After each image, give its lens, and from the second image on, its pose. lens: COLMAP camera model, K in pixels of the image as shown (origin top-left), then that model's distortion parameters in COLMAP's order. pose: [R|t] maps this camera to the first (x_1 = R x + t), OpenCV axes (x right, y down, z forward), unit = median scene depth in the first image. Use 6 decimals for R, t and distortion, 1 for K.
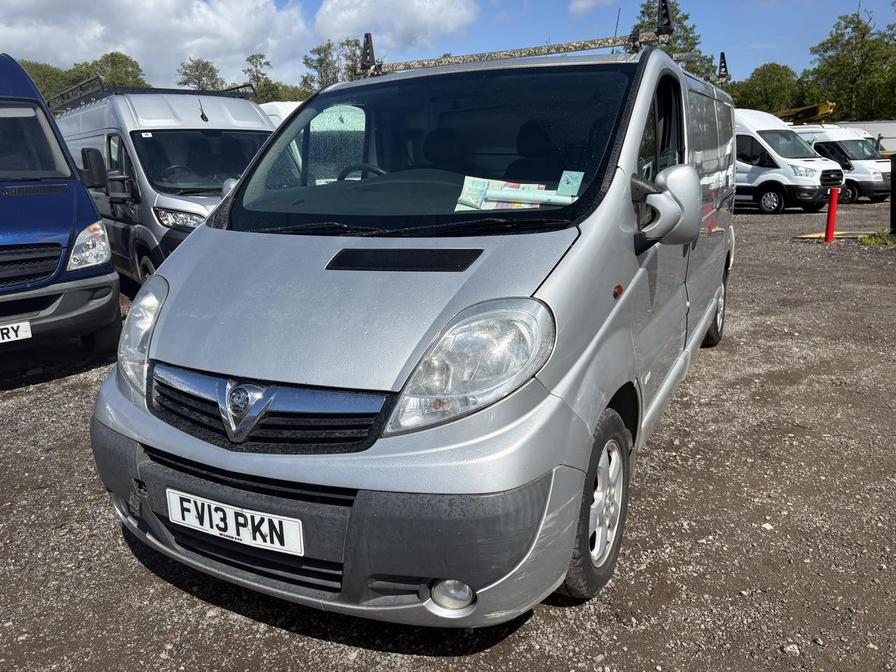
lens RADIAL K [[723.3, 0, 448.0], [0, 723.3, 336.0], [0, 0, 1]] dist [0.040579, -0.046646]
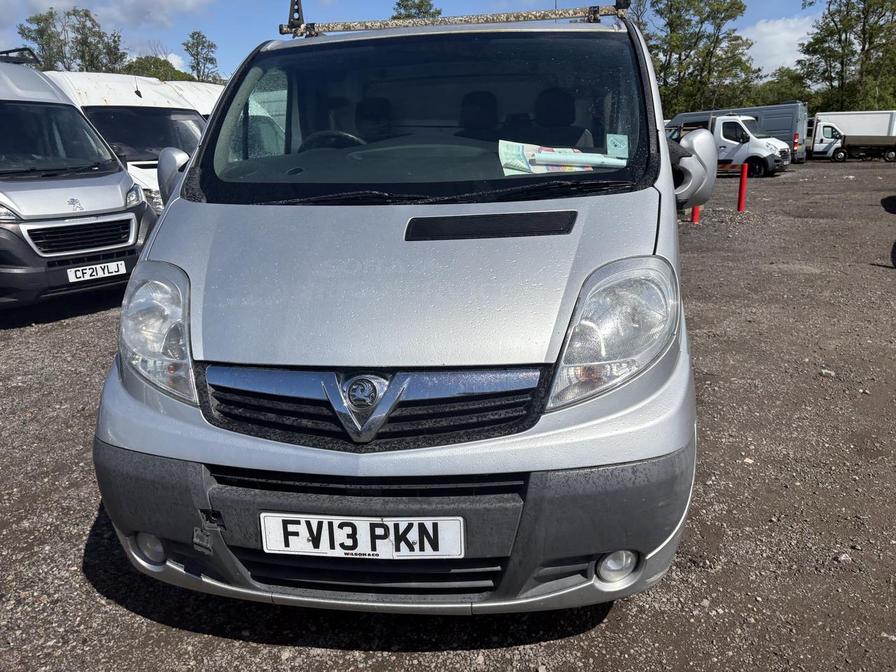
lens RADIAL K [[723.3, 0, 448.0], [0, 723.3, 336.0], [0, 0, 1]] dist [0.040579, -0.046646]
pose [[0.930969, -0.086626, 0.354673, -0.479696], [0.083523, 0.996215, 0.024081, 0.008719], [-0.355416, 0.007205, 0.934680, 0.162801]]
